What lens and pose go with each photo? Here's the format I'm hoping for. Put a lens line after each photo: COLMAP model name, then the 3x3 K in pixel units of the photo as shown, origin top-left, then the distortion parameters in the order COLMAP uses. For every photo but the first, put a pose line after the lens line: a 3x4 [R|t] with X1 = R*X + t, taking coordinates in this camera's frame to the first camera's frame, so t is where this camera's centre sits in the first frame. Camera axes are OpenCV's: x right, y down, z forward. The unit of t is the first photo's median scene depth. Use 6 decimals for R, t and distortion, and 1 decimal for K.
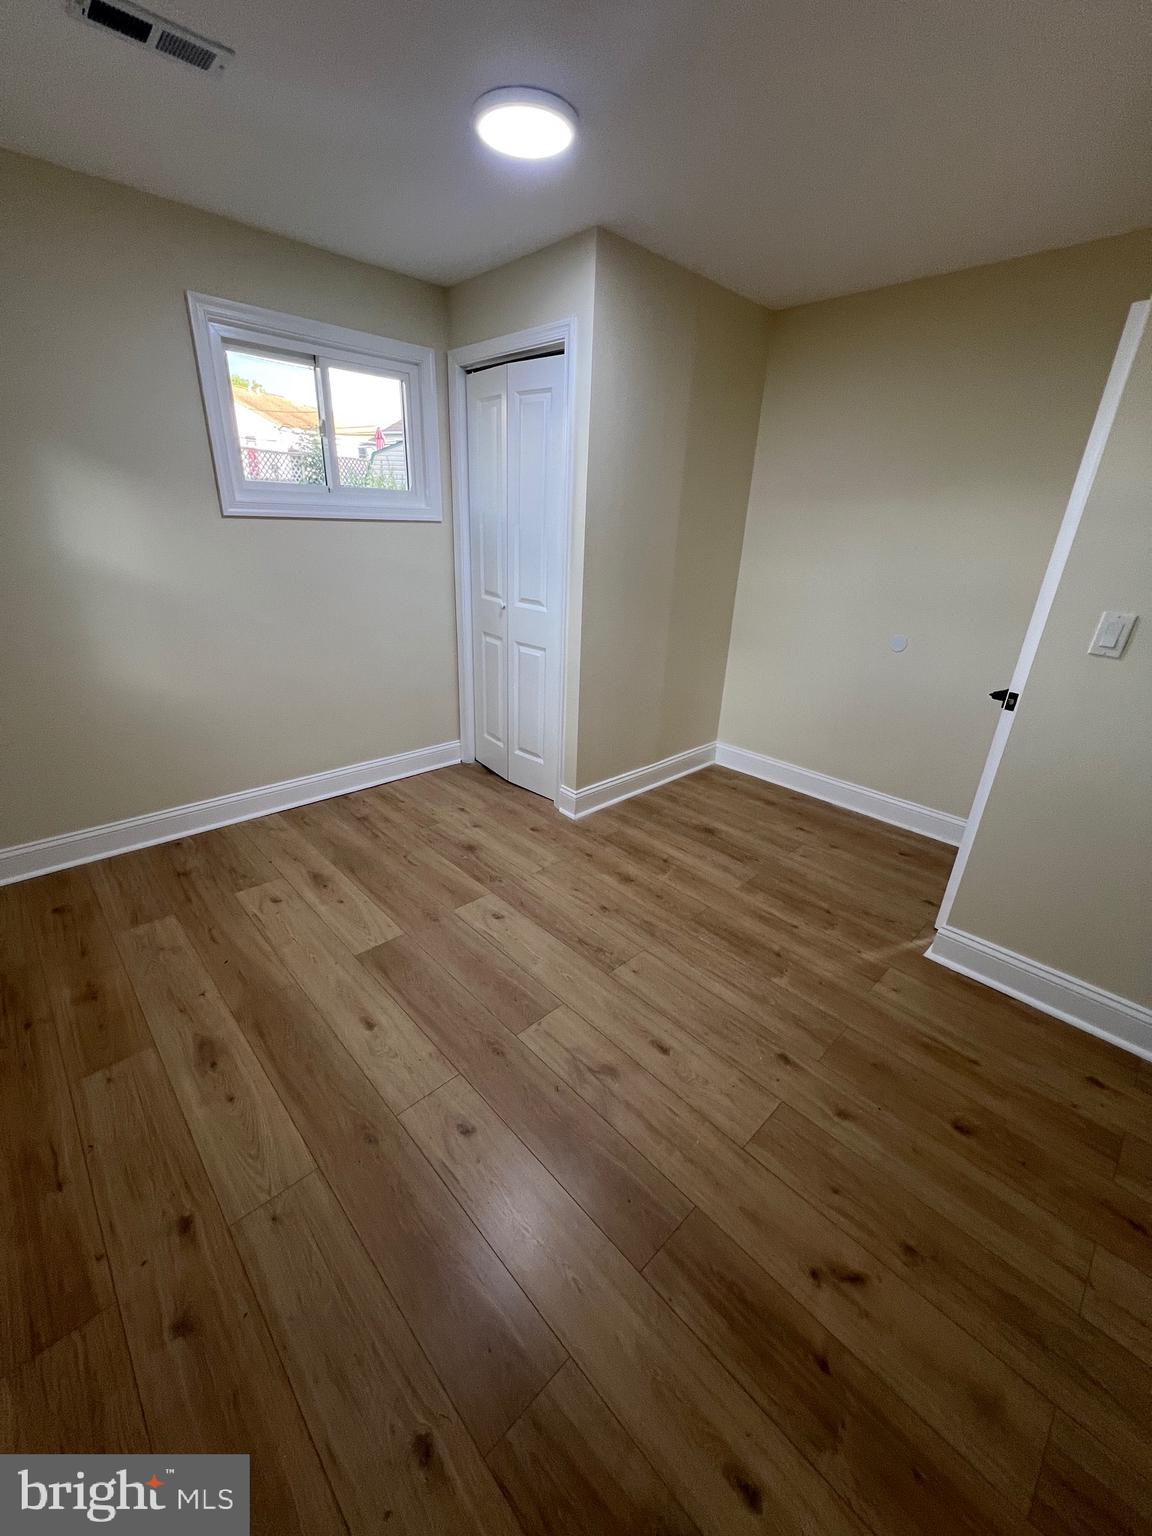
lens RADIAL K [[612.3, 0, 577.4], [0, 612.3, 769.5], [0, 0, 1]] dist [-0.000923, 0.000040]
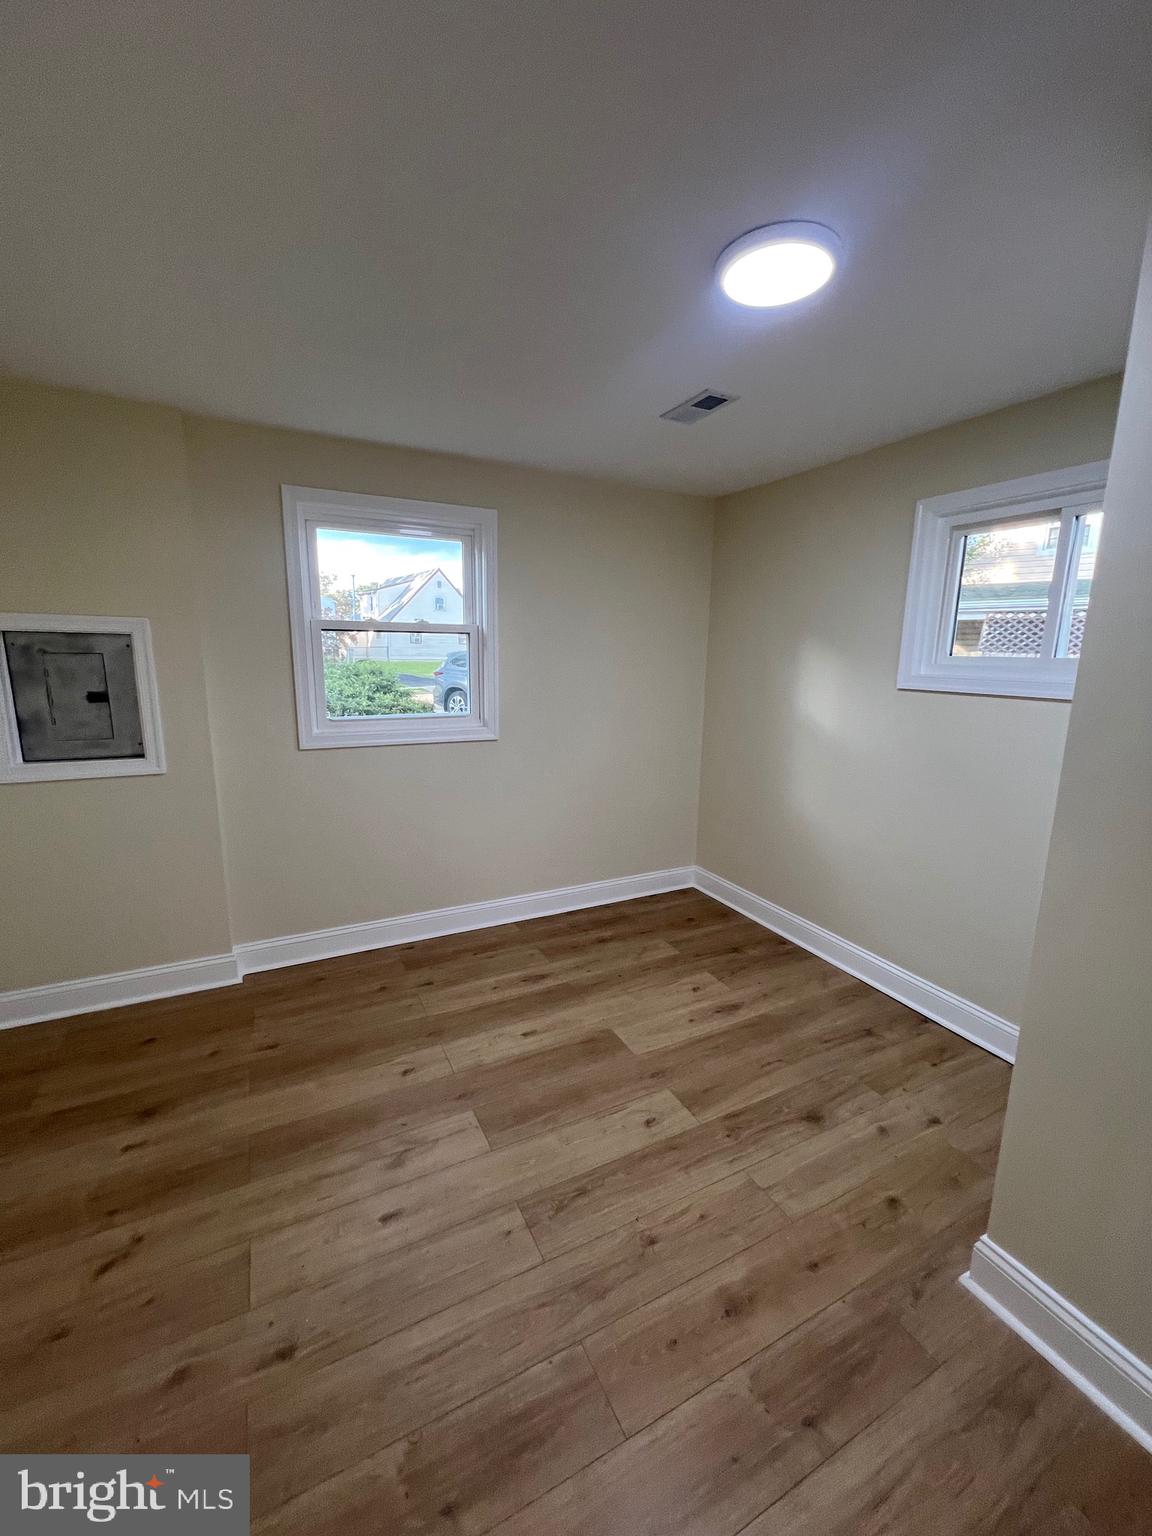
lens RADIAL K [[613.8, 0, 577.4], [0, 613.8, 769.9], [0, 0, 1]] dist [-0.002175, 0.000198]
pose [[-0.282482, 0.134221, -0.949836, 0.697732], [-0.397388, 0.884832, 0.243218, -0.390775], [0.873090, 0.446158, -0.196611, 0.937436]]
